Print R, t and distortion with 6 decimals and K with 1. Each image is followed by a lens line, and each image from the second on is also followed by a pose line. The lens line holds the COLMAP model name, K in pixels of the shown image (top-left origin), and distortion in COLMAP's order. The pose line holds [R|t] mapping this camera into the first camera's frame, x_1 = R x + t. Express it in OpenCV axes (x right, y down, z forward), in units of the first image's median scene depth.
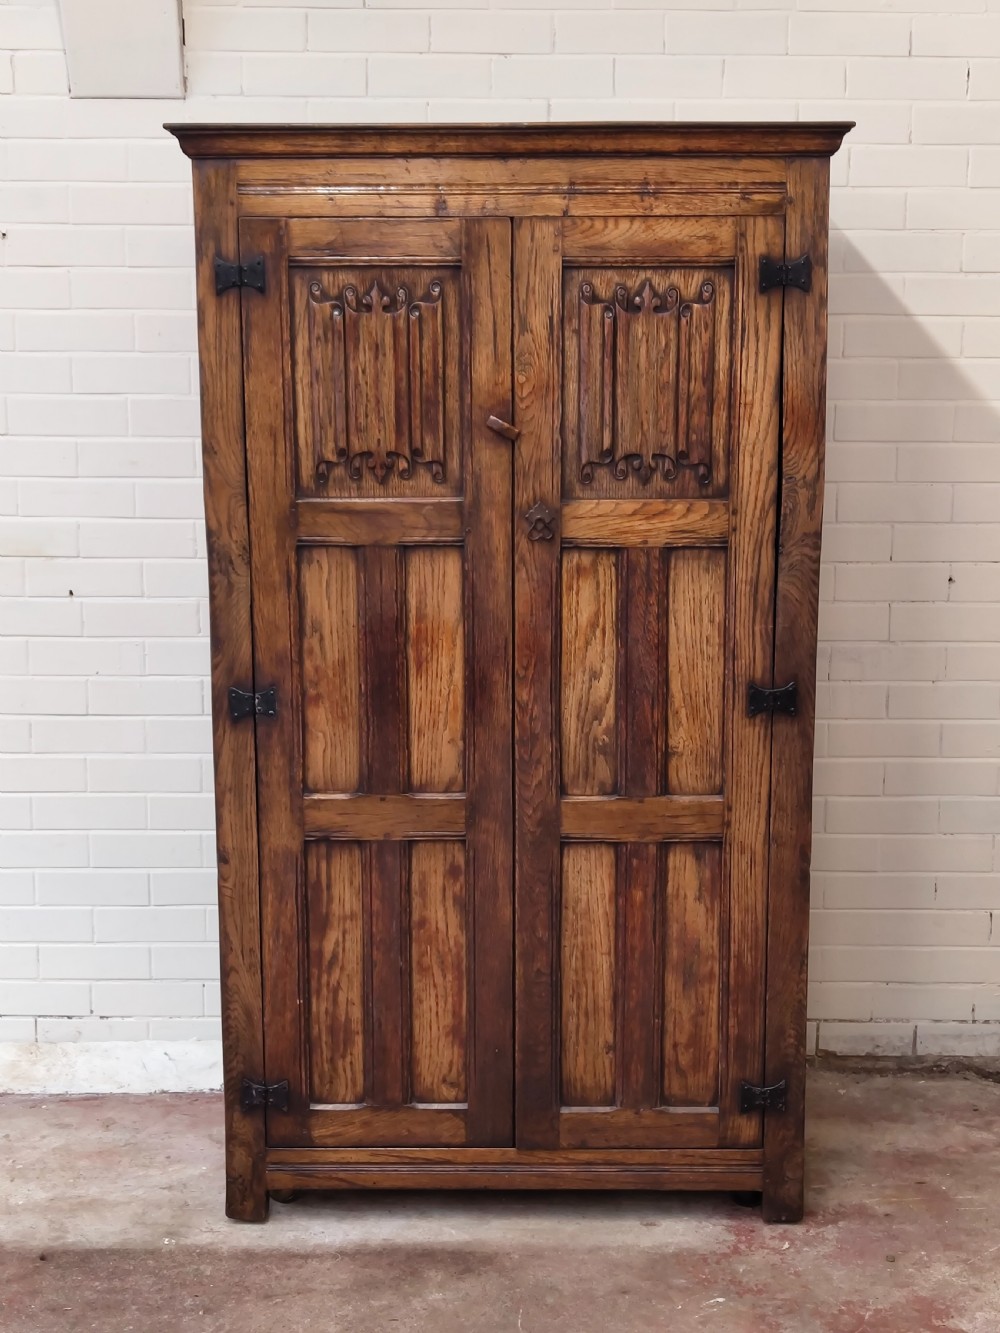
lens RADIAL K [[1840.4, 0, 508.4], [0, 1840.4, 695.5], [0, 0, 1]] dist [0.161781, -0.675540]
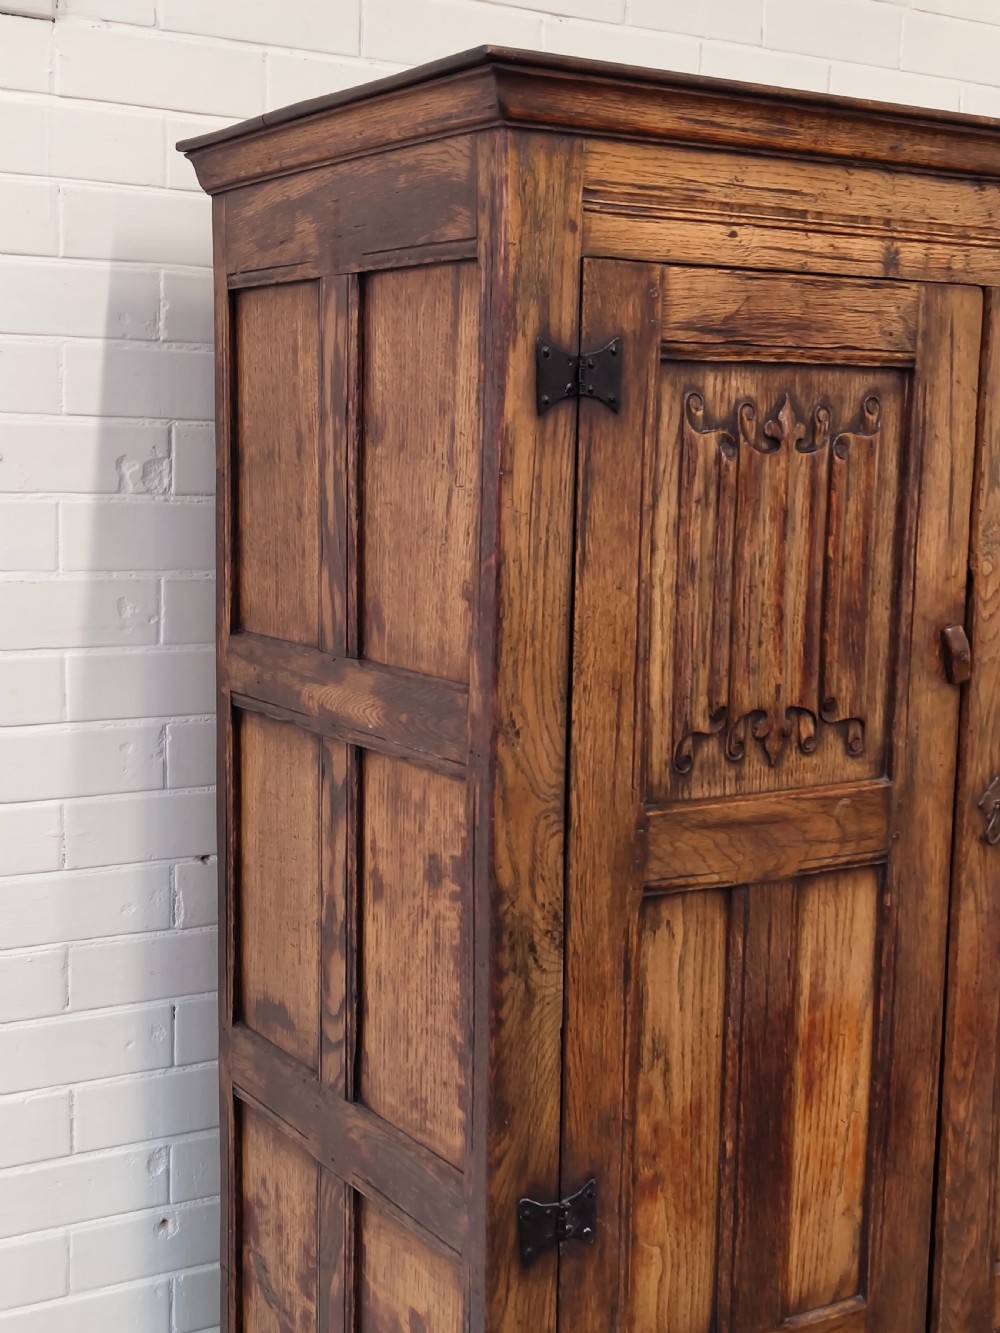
lens RADIAL K [[1840.4, 0, 508.4], [0, 1840.4, 695.5], [0, 0, 1]] dist [0.161781, -0.675540]
pose [[0.845524, -0.059980, 0.530557, -0.411125], [0.078293, 0.996857, -0.012076, -0.133354], [-0.528165, 0.051750, 0.847563, 0.581582]]
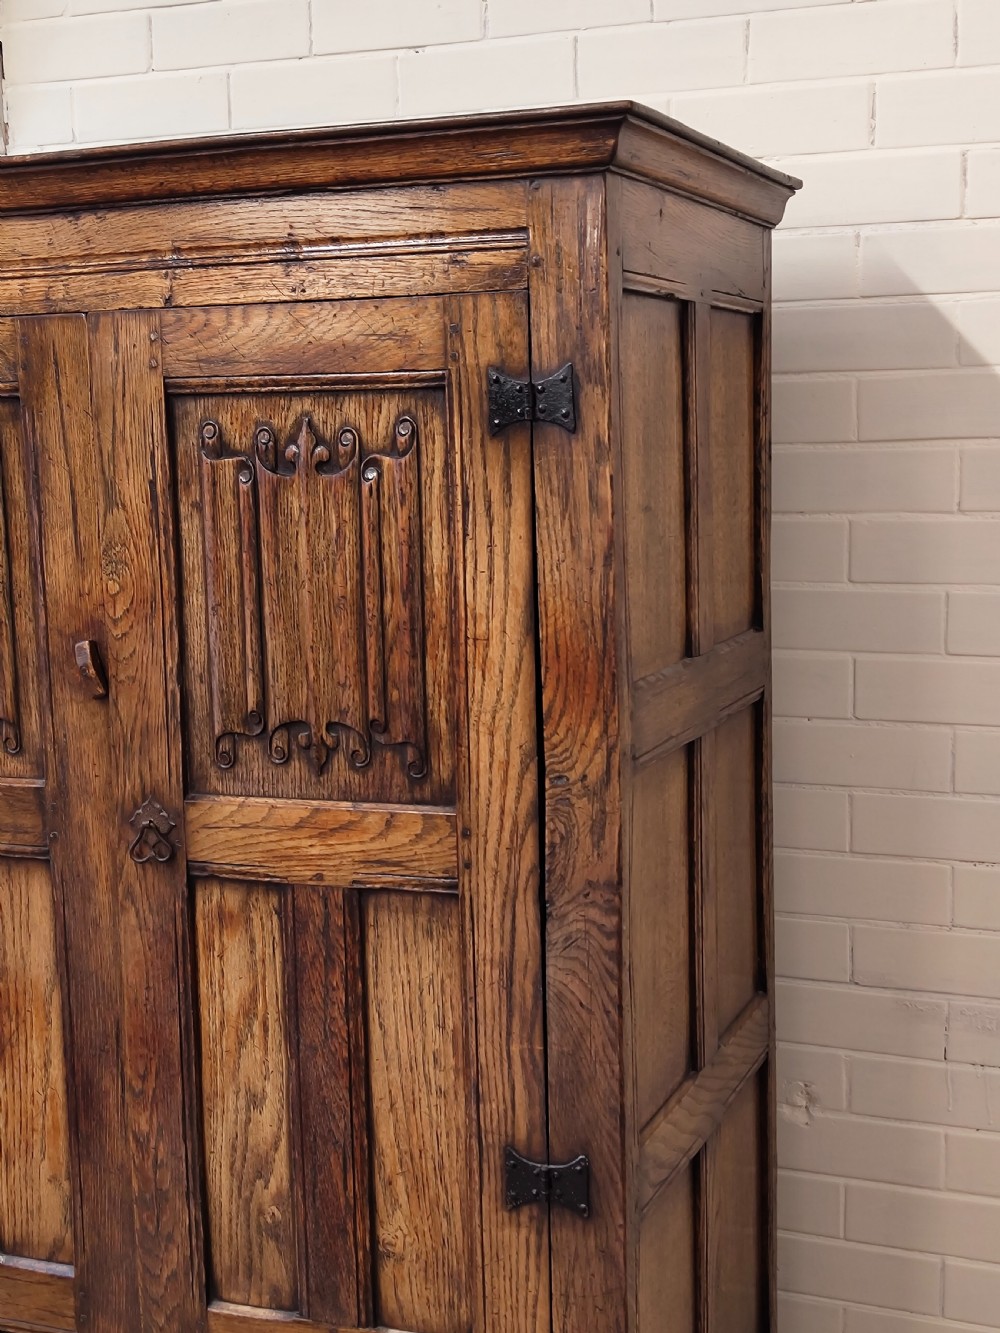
lens RADIAL K [[1858.7, 0, 499.6], [0, 1858.7, 690.4], [0, 0, 1]] dist [0.150664, -0.664742]
pose [[0.929913, 0.032625, -0.366329, 0.325986], [-0.046529, 0.998490, -0.029189, -0.124344], [0.364824, 0.044189, 0.930028, 0.489729]]
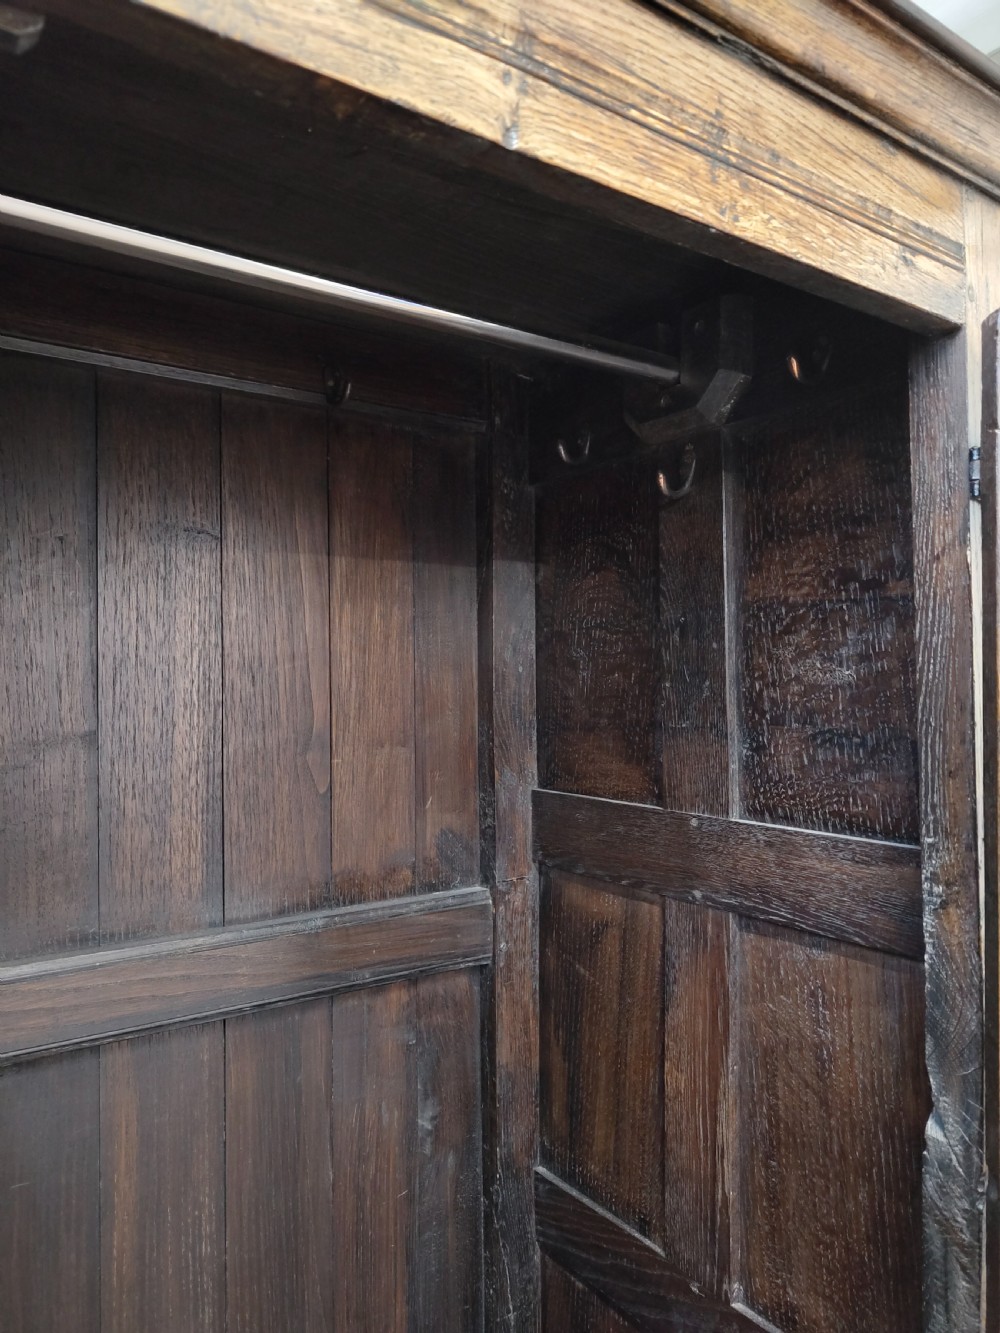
lens RADIAL K [[931.8, 0, 500.0], [0, 931.8, 666.5], [0, 0, 1]] dist [0.004819, 0.001108]
pose [[0.815410, 0.003731, 0.578872, -0.042864], [0.113859, 0.979412, -0.166696, -0.160345], [-0.567576, 0.201835, 0.798198, 0.877781]]
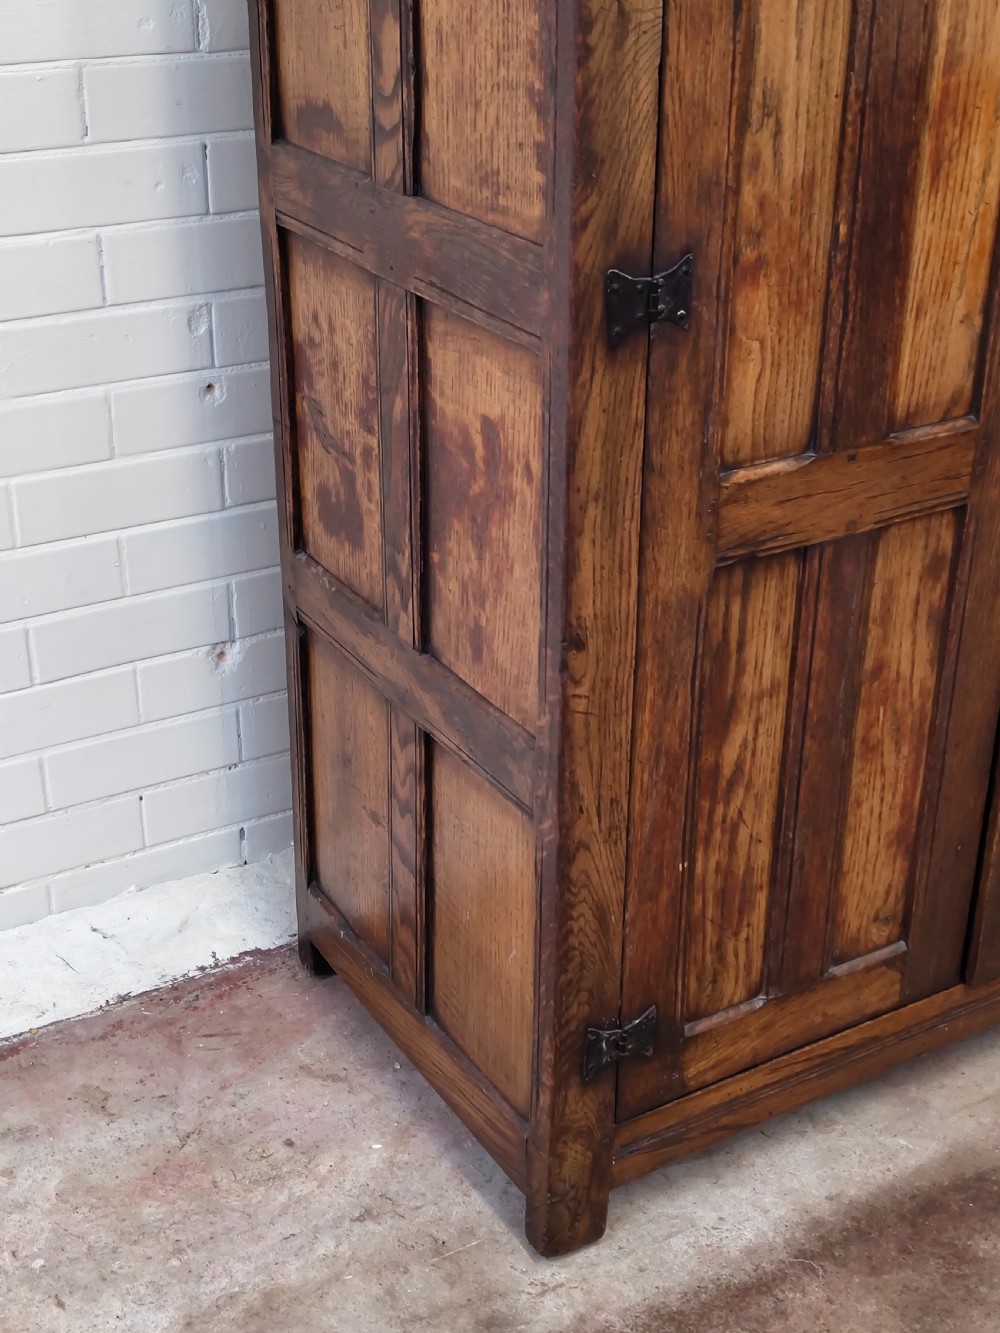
lens RADIAL K [[1851.9, 0, 500.0], [0, 1851.9, 666.5], [0, 0, 1]] dist [0.137162, -0.540993]
pose [[0.857076, -0.228884, 0.461554, -0.399003], [0.086064, 0.946913, 0.309757, -0.054054], [-0.507950, -0.225762, 0.831275, 0.634704]]
